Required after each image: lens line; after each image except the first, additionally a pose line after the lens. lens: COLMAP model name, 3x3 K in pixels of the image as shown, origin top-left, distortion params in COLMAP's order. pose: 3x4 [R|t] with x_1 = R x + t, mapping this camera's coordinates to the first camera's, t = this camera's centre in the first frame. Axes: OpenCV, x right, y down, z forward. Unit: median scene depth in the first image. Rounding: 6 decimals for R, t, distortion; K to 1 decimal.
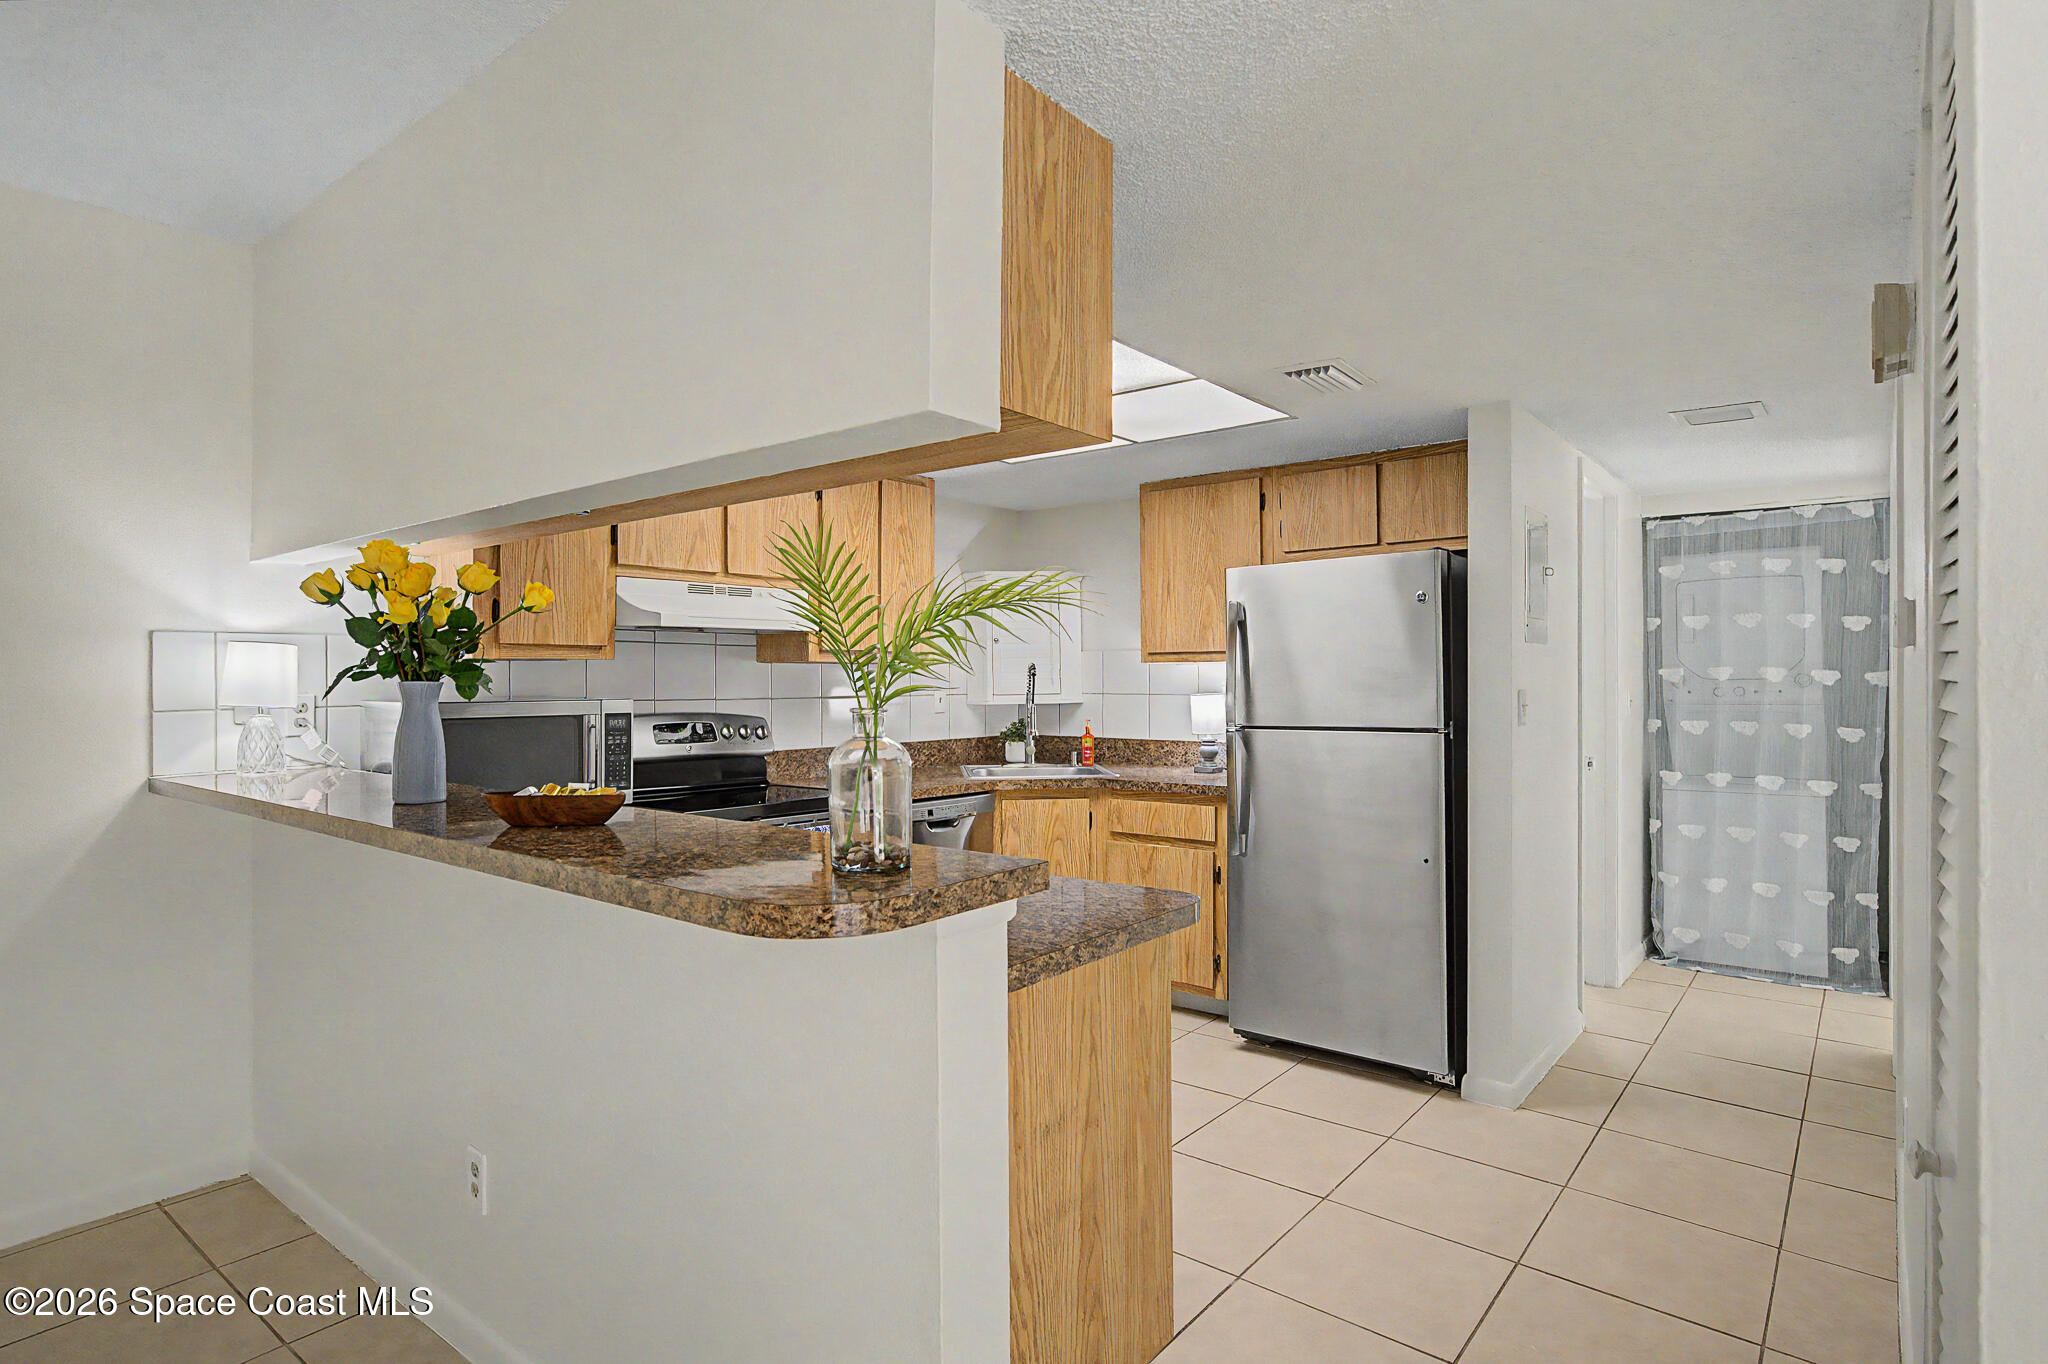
lens RADIAL K [[1069.0, 0, 1004.1], [0, 1069.0, 673.5], [0, 0, 1]] dist [-0.000617, -0.000145]
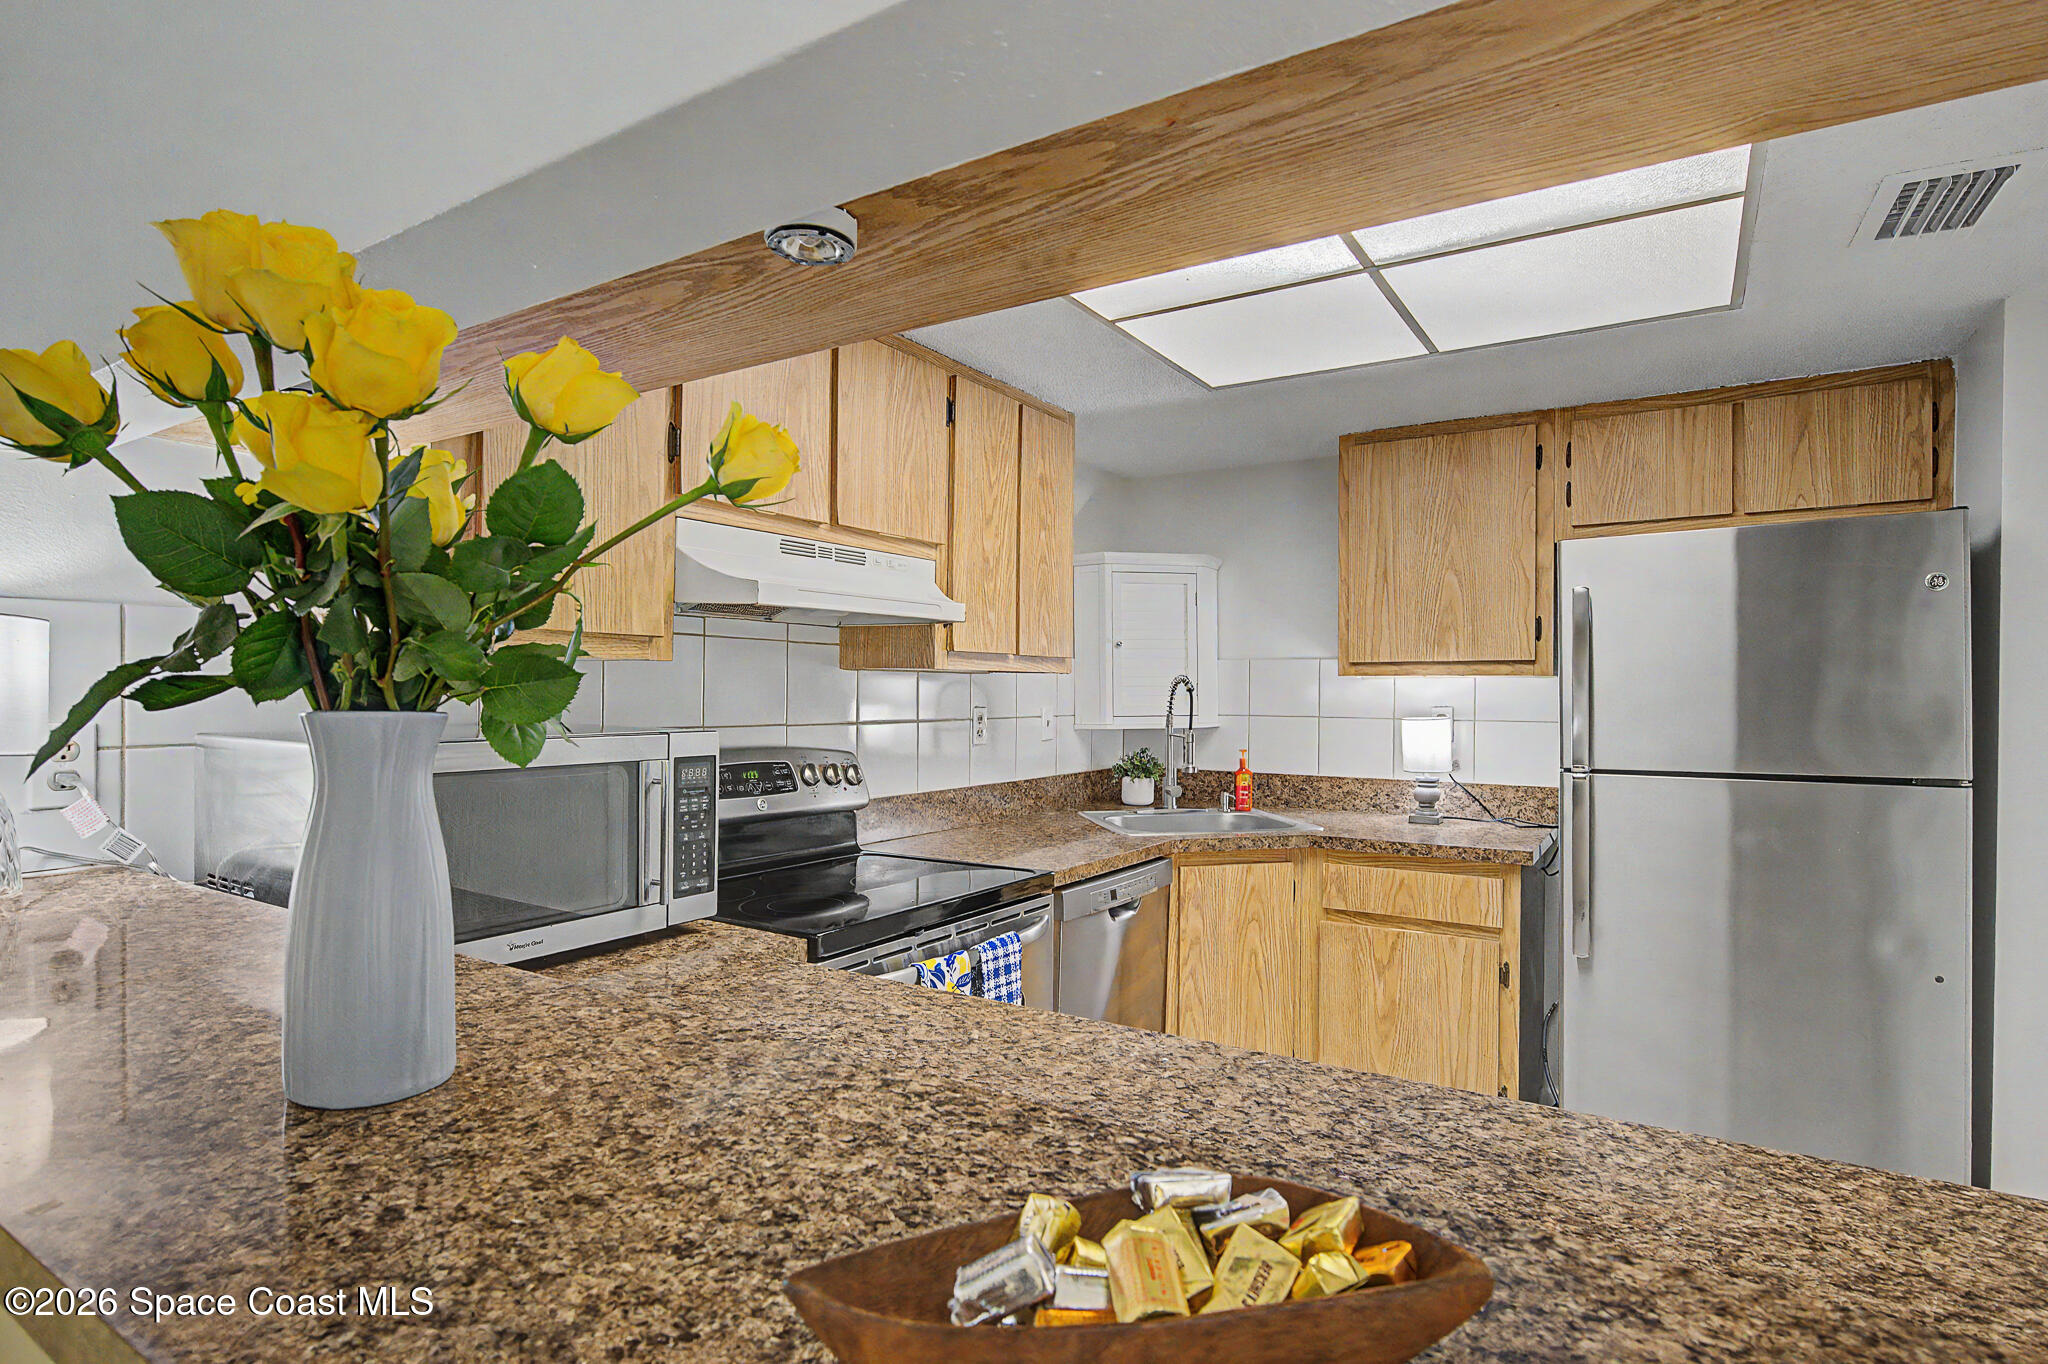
lens RADIAL K [[1069.0, 0, 1038.4], [0, 1069.0, 690.7], [0, 0, 1]] dist [-0.000617, -0.000145]
pose [[0.992631, 0.008438, 0.120884, -0.254598], [-0.009009, 0.999951, 0.004180, -0.001140], [-0.120843, -0.005238, 0.992658, 0.431403]]
